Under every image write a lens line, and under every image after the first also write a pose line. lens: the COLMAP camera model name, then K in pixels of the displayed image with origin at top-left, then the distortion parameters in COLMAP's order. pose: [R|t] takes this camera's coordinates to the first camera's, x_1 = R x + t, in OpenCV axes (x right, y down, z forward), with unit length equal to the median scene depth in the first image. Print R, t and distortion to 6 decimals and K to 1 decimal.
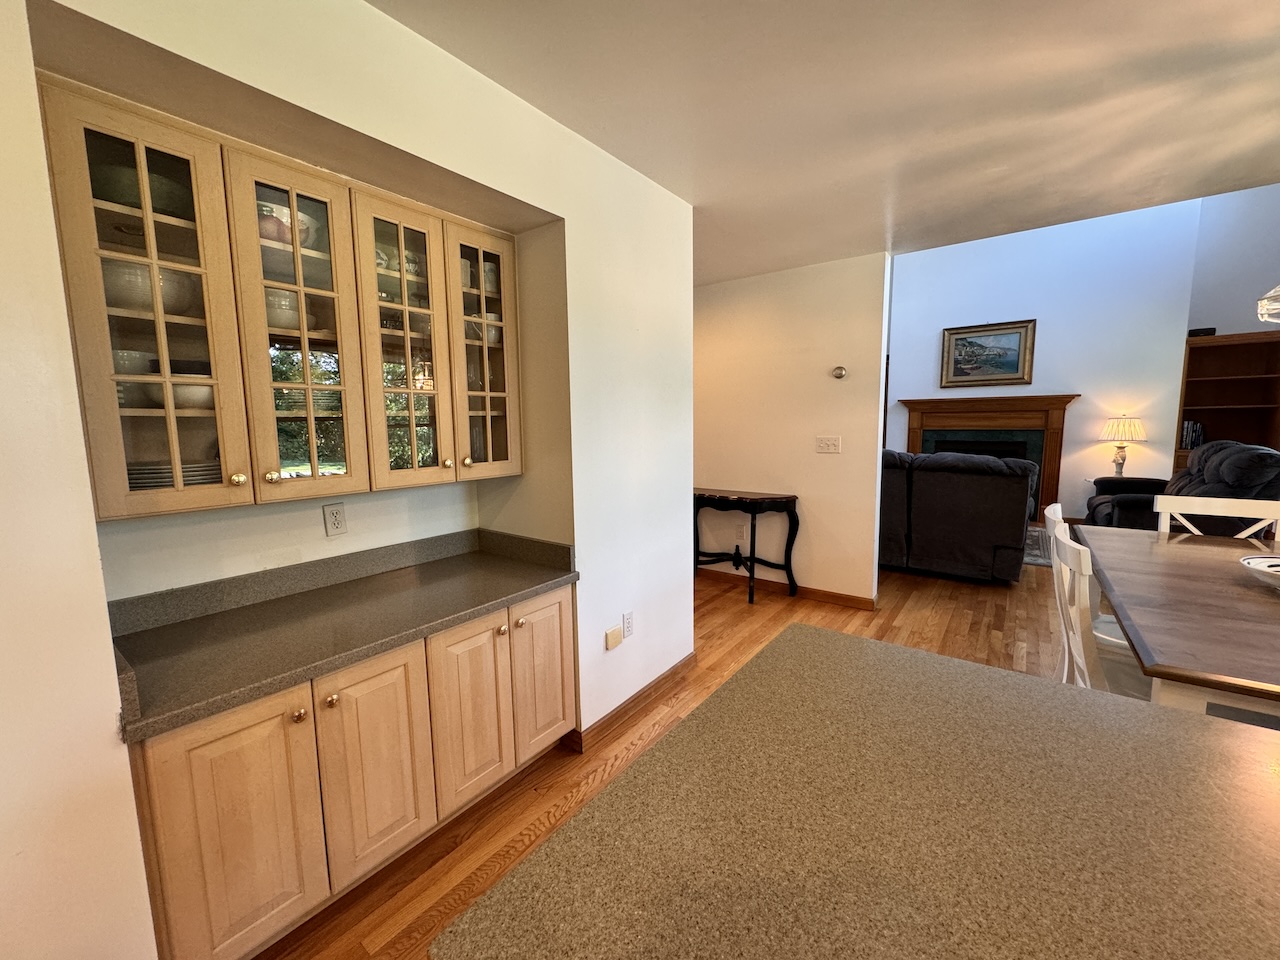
lens RADIAL K [[509.3, 0, 636.1], [0, 509.3, 478.9], [0, 0, 1]] dist [-0.002657, -0.000022]
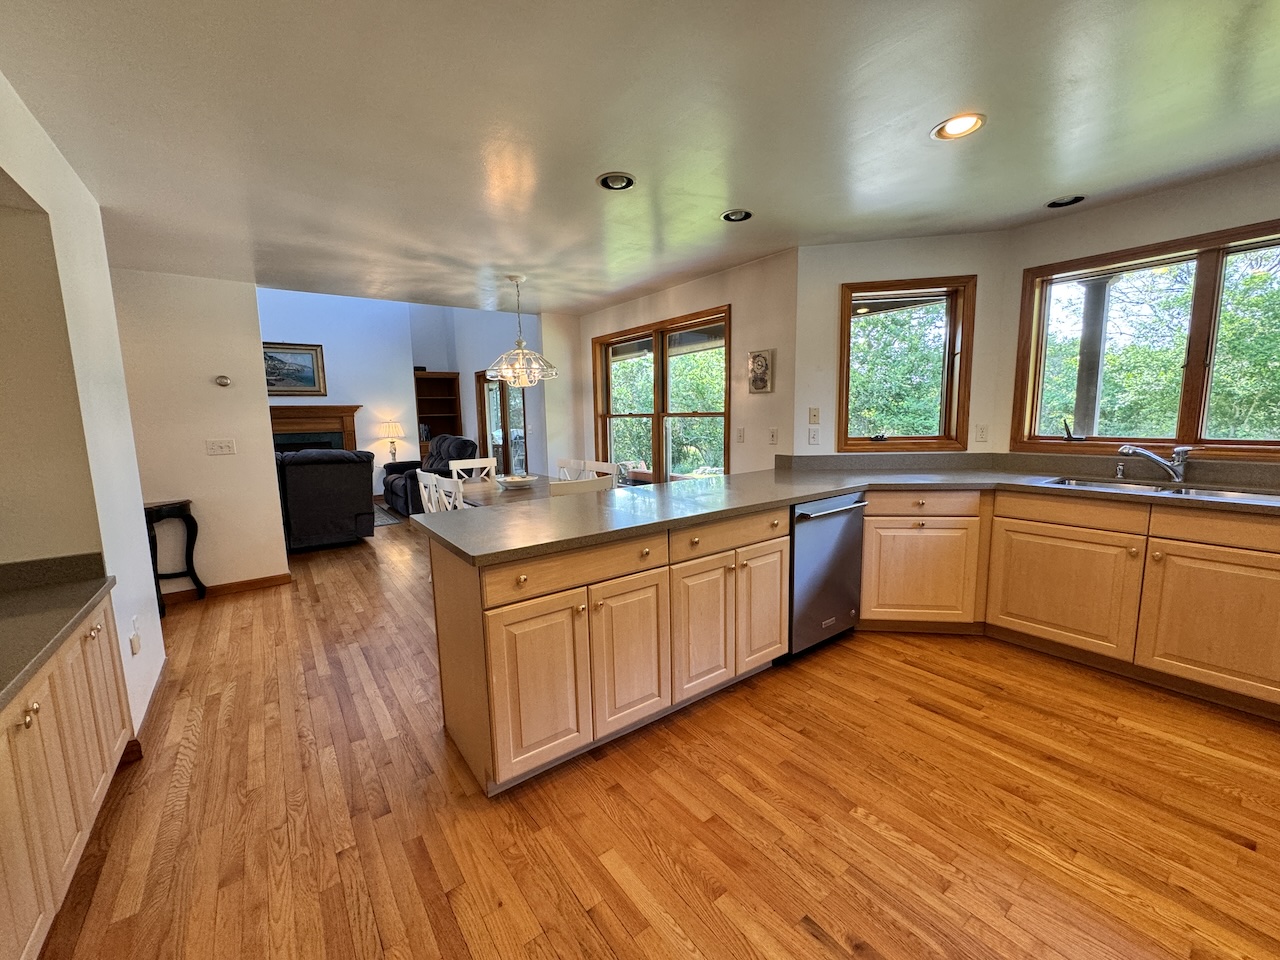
lens RADIAL K [[509.3, 0, 638.2], [0, 509.3, 483.9], [0, 0, 1]] dist [-0.002657, -0.000022]
pose [[0.279685, -0.119910, 0.952574, -0.384622], [0.123635, 0.988407, 0.088120, 0.022541], [-0.952098, 0.093125, 0.291268, -0.139786]]
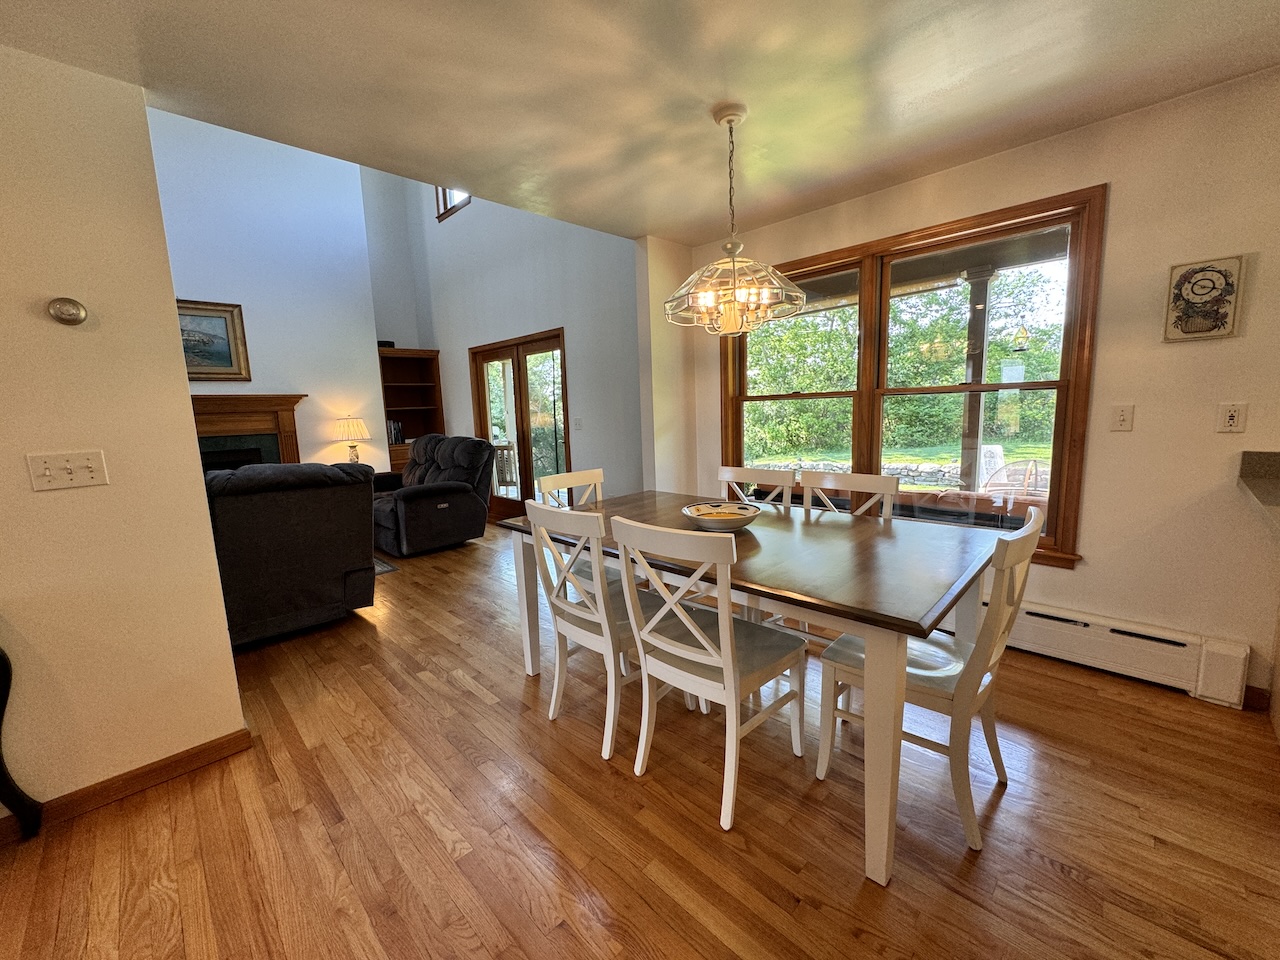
lens RADIAL K [[509.3, 0, 636.2], [0, 509.3, 481.6], [0, 0, 1]] dist [-0.002657, -0.000022]
pose [[0.134784, -0.129603, 0.982363, 0.000461], [0.145649, 0.983232, 0.109734, -0.031087], [-0.980112, 0.128290, 0.151400, 0.409027]]
